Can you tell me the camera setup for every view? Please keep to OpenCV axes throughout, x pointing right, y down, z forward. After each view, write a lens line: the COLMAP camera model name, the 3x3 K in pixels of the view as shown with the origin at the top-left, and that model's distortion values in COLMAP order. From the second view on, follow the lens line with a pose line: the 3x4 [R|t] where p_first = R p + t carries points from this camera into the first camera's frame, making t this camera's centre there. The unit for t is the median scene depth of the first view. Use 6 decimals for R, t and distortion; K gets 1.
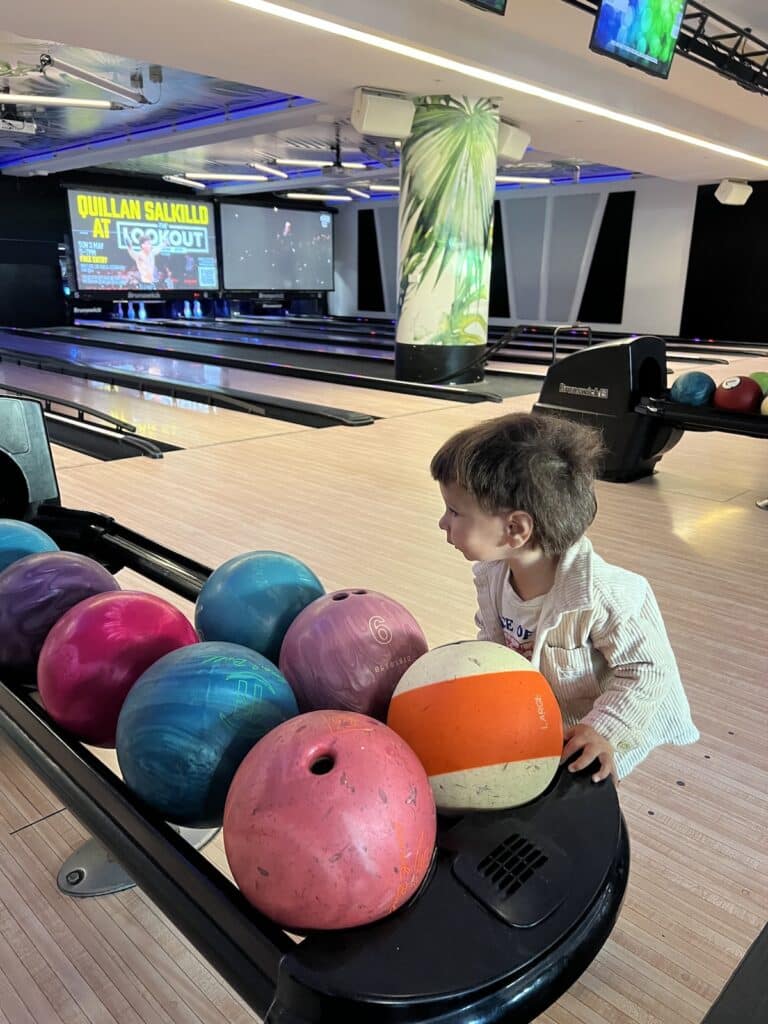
lens RADIAL K [[776.4, 0, 384.0], [0, 776.4, 512.0], [0, 0, 1]] dist [0.001279, -0.003291]
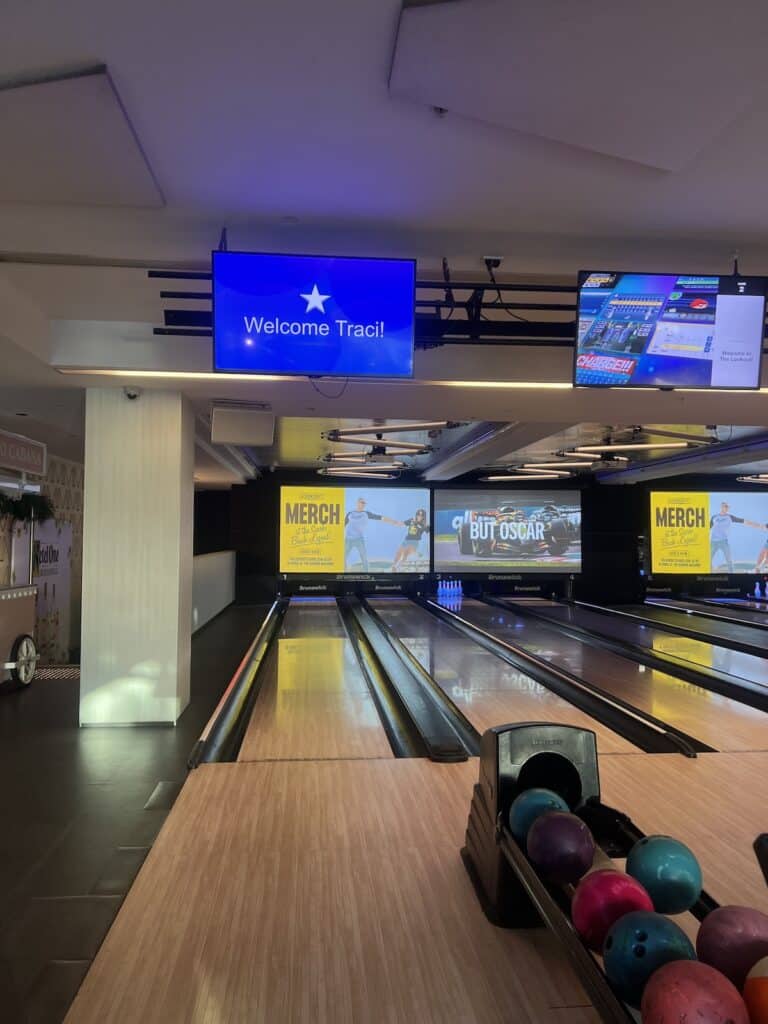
lens RADIAL K [[776.4, 0, 384.0], [0, 776.4, 512.0], [0, 0, 1]] dist [0.001279, -0.003291]
pose [[0.764108, -0.023824, -0.644648, 0.112585], [-0.184900, 0.949300, -0.254247, -0.034402], [0.618021, 0.313467, 0.720963, -0.239172]]
